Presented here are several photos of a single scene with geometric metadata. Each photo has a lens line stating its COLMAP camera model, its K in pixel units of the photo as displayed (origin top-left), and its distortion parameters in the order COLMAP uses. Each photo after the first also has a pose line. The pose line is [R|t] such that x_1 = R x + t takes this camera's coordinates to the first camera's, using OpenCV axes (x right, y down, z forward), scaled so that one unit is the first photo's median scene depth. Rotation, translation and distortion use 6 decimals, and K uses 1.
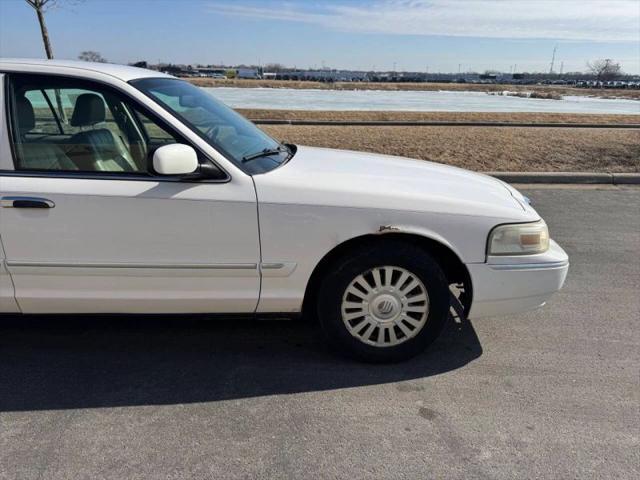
lens RADIAL K [[451.0, 0, 324.6], [0, 451.0, 245.1], [0, 0, 1]] dist [0.041368, -0.051322]
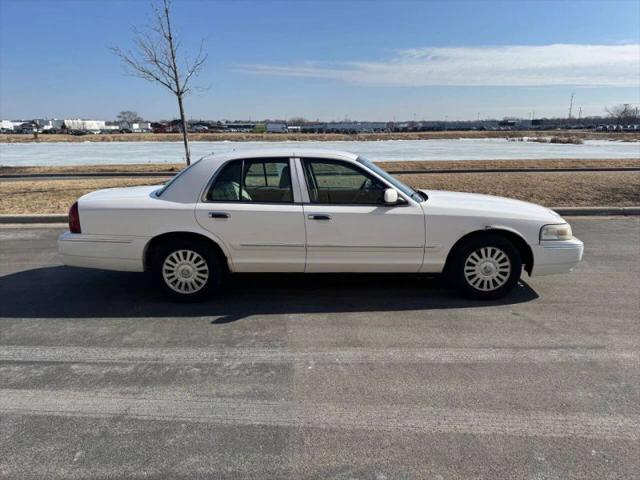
lens RADIAL K [[451.0, 0, 323.2], [0, 451.0, 246.3], [0, 0, 1]] dist [0.041368, -0.051322]
pose [[0.998585, -0.014629, -0.051125, -0.063336], [0.009486, 0.994999, -0.099431, 0.030789], [0.052324, 0.098805, 0.993730, -0.132211]]
